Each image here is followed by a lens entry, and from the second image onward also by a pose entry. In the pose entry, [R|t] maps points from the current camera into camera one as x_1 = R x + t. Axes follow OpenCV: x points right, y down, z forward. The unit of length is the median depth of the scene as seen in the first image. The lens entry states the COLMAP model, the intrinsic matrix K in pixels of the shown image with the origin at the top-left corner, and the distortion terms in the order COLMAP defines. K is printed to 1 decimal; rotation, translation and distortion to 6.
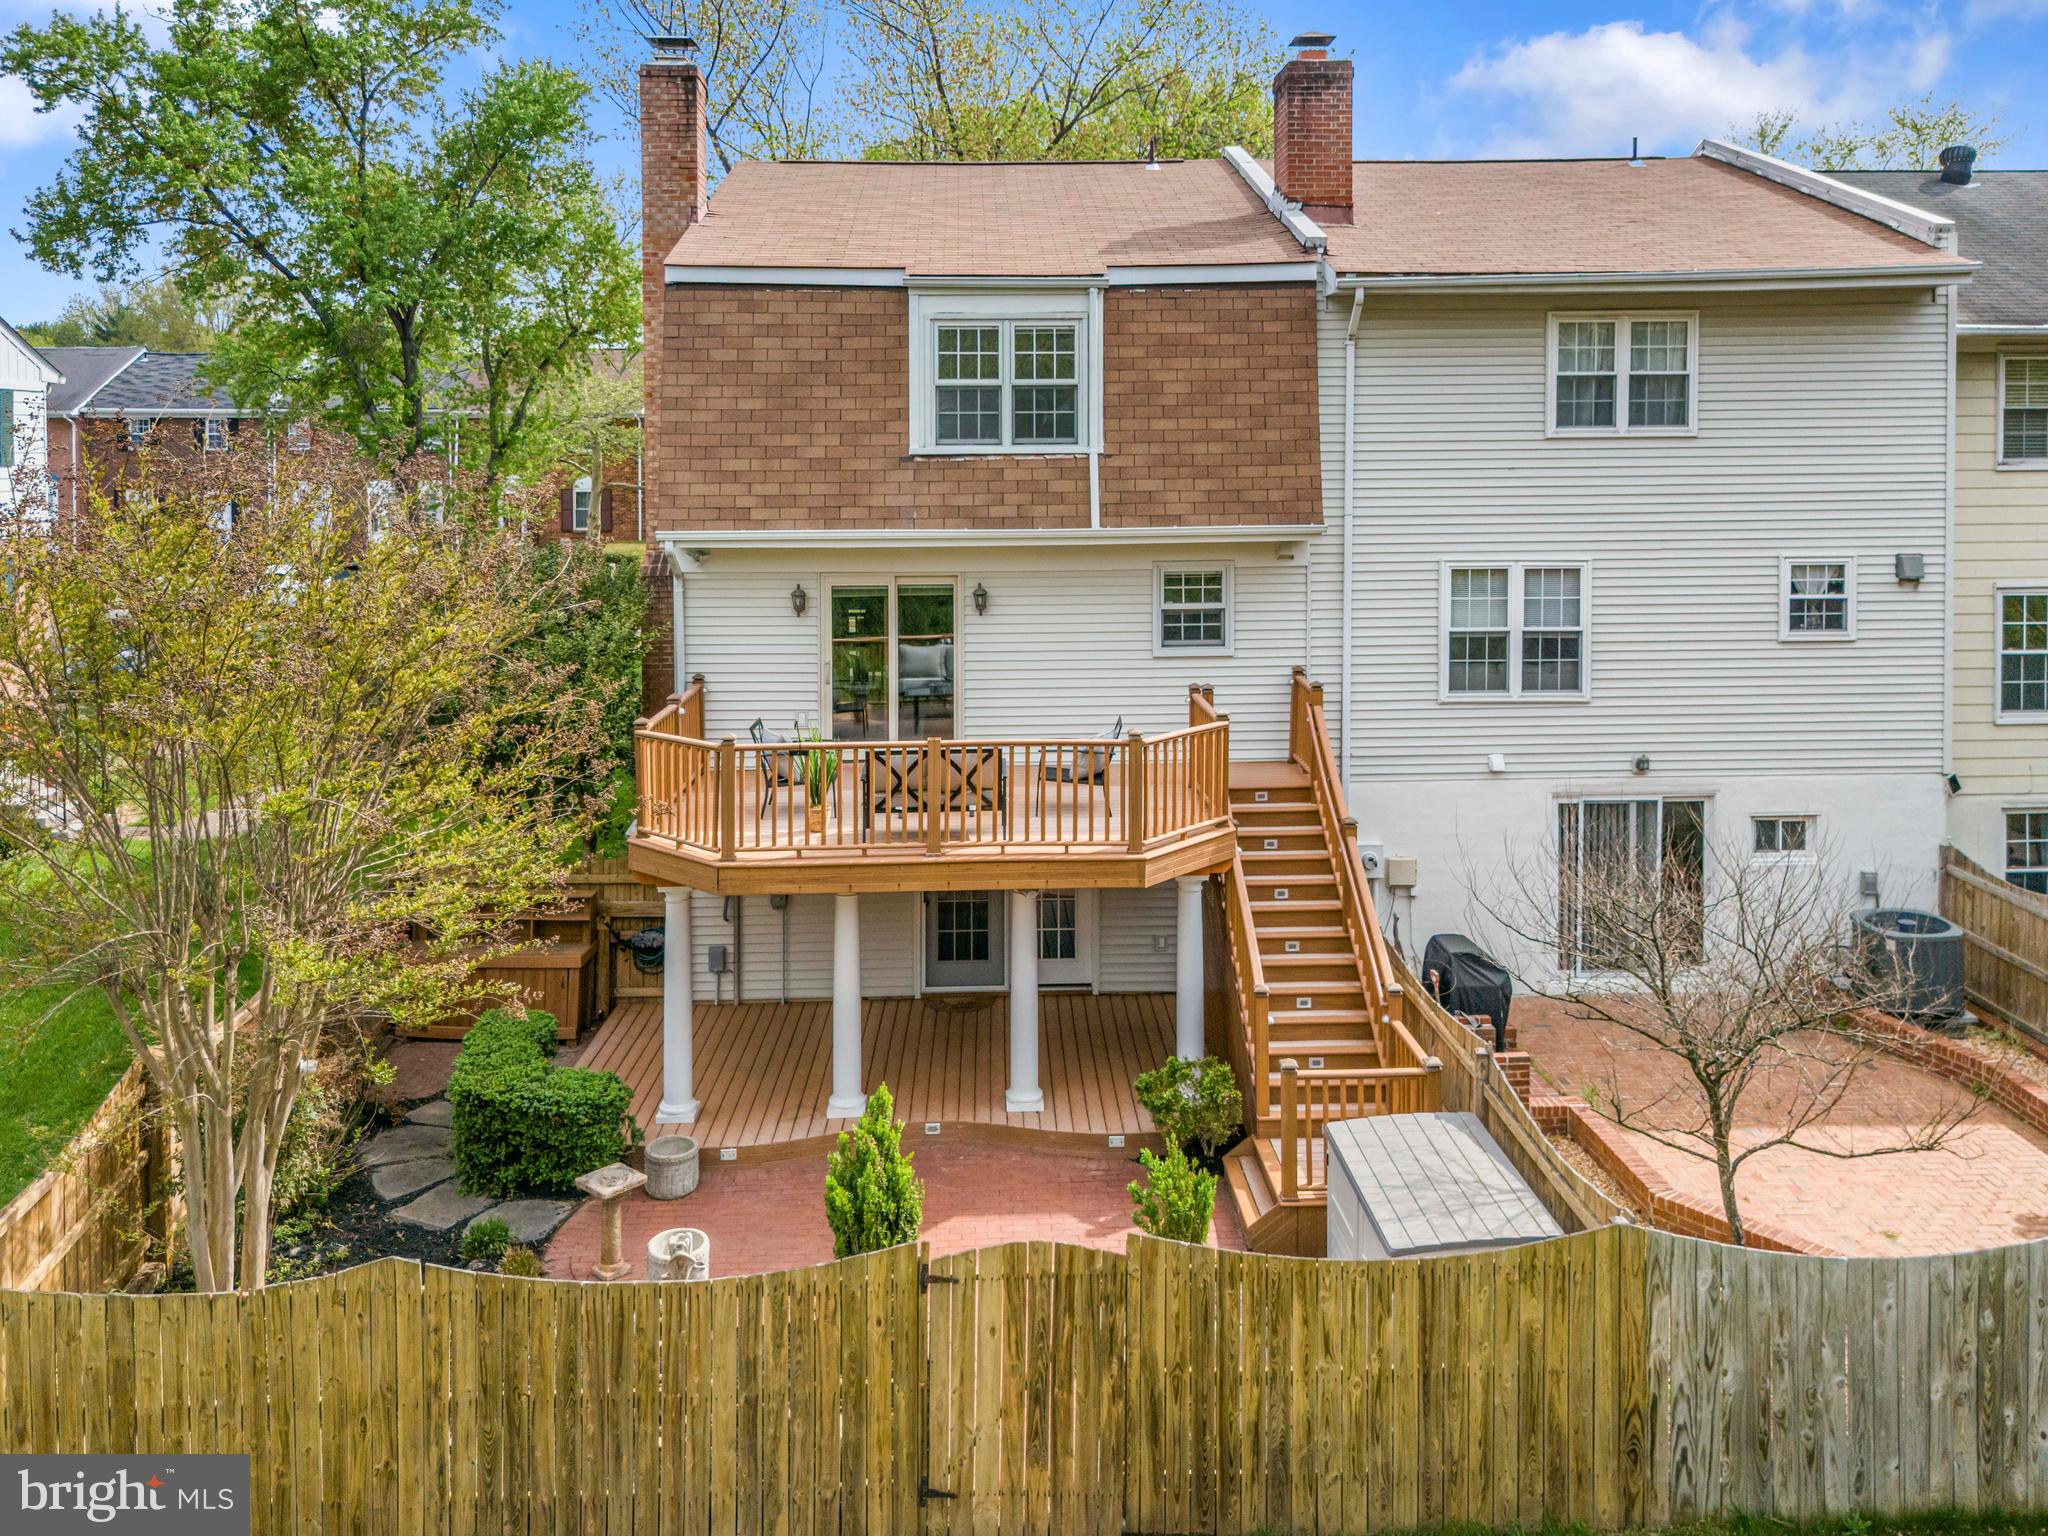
lens RADIAL K [[1570.2, 0, 1024.0], [0, 1570.2, 768.0], [0, 0, 1]] dist [0.042554, -0.015800]
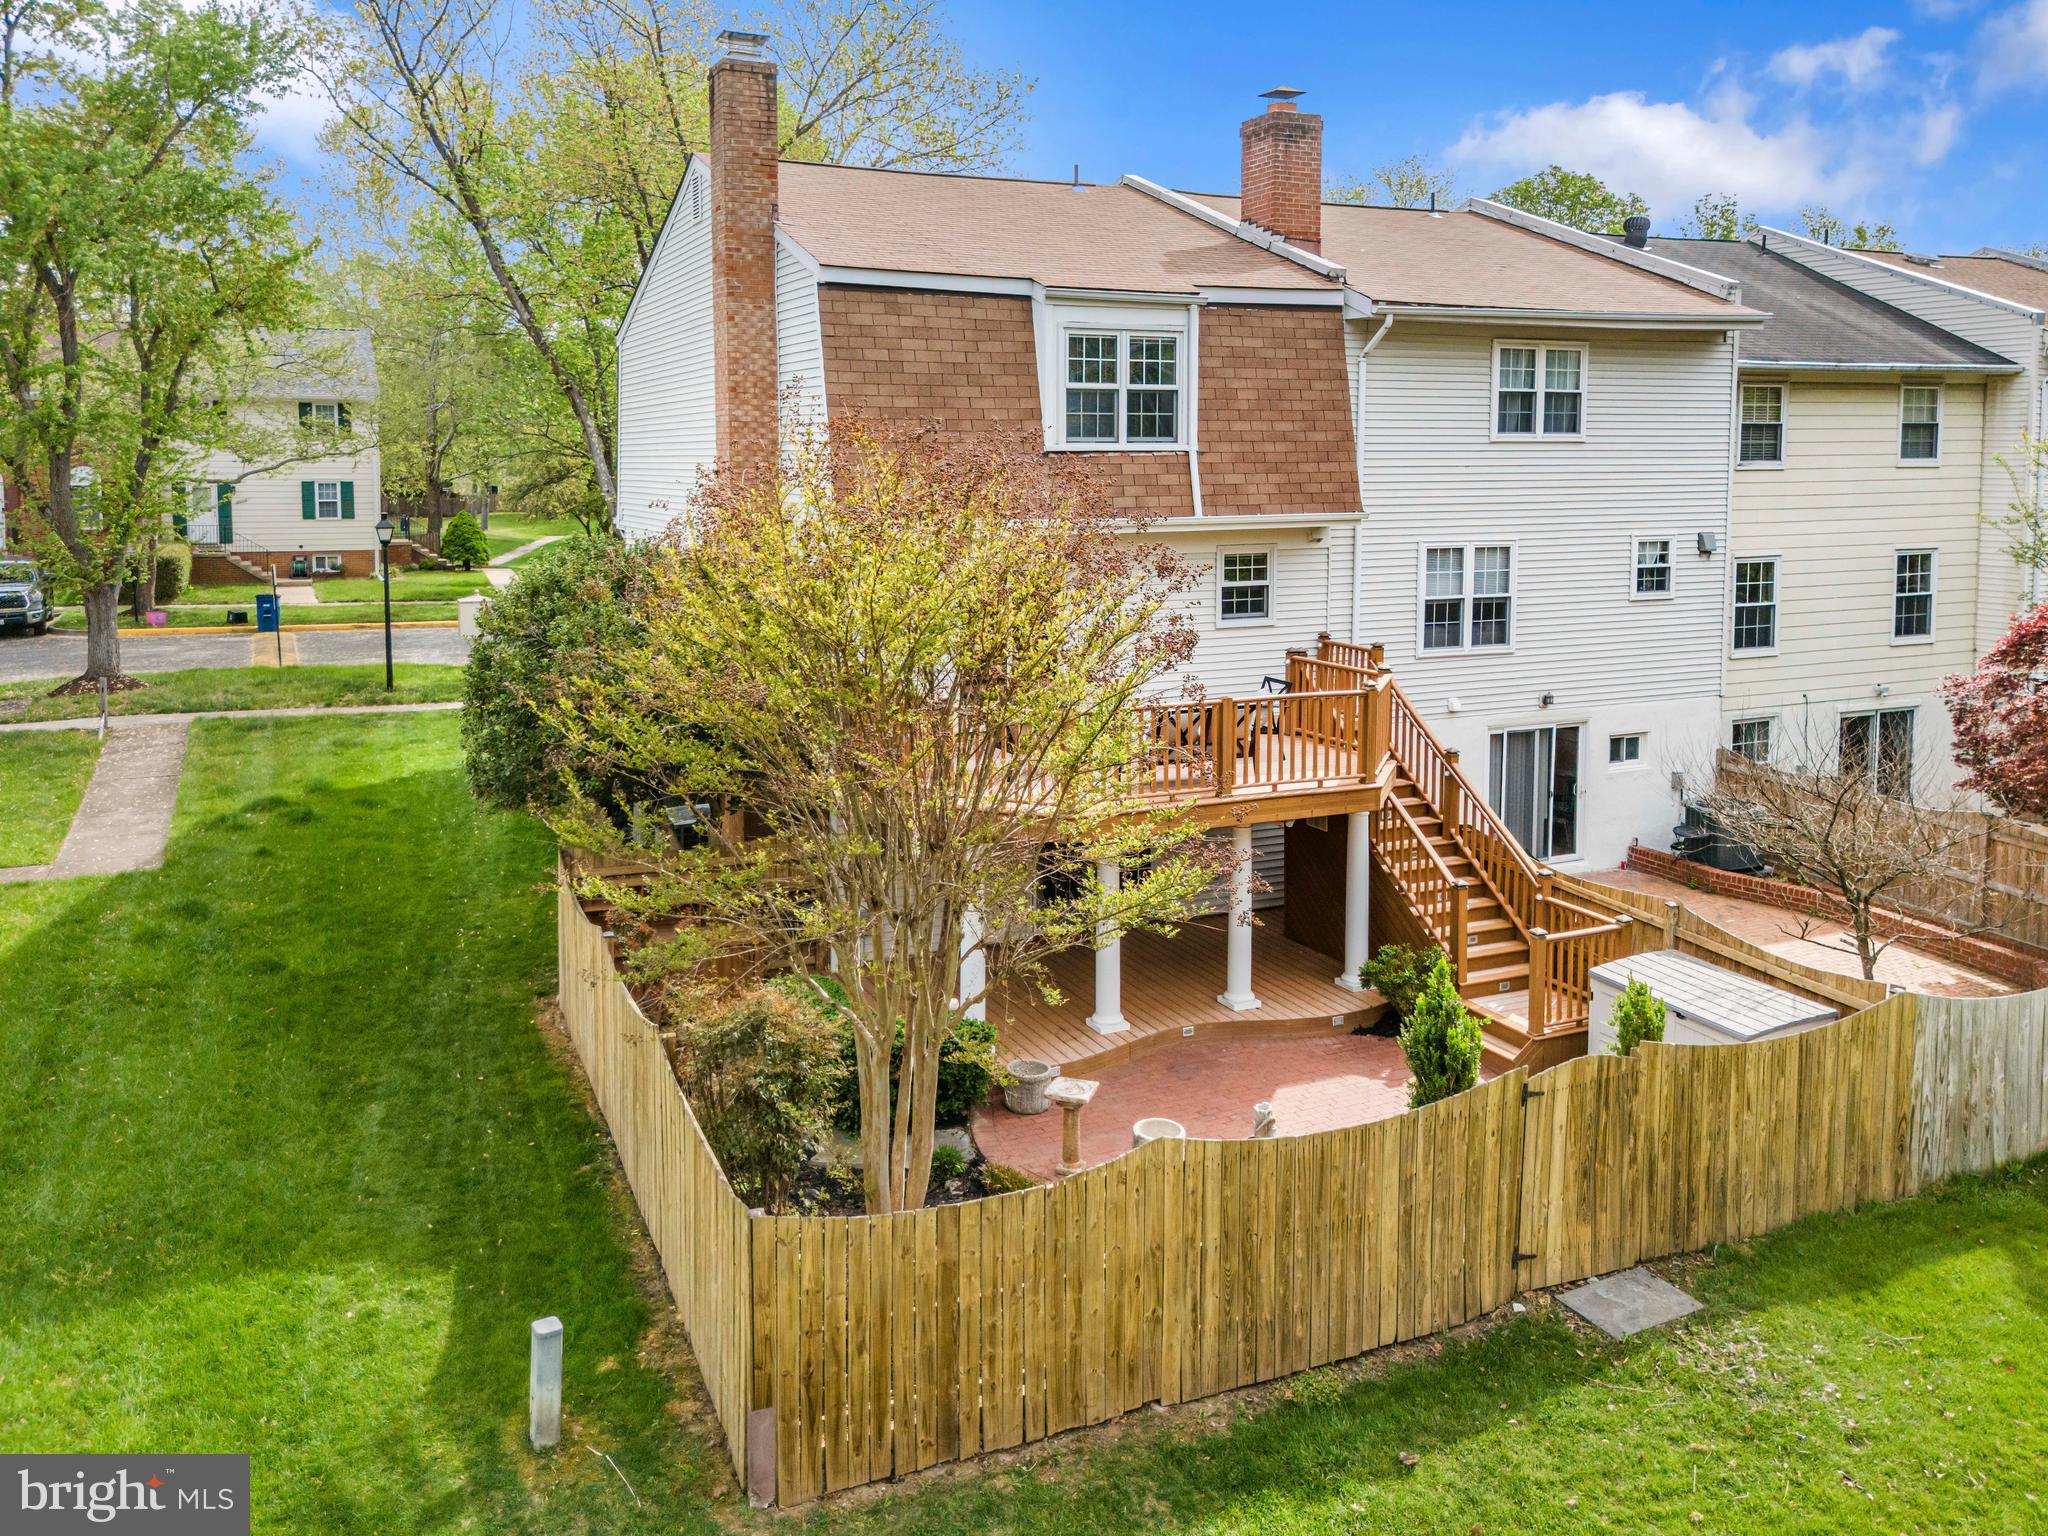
lens RADIAL K [[1535.0, 0, 968.4], [0, 1535.0, 856.0], [0, 0, 1]] dist [0.036204, 0.002393]
pose [[0.928259, -0.085726, 0.361920, -0.540639], [0.063693, 0.995340, 0.072401, 0.003569], [-0.366440, -0.044155, 0.929393, -0.003598]]
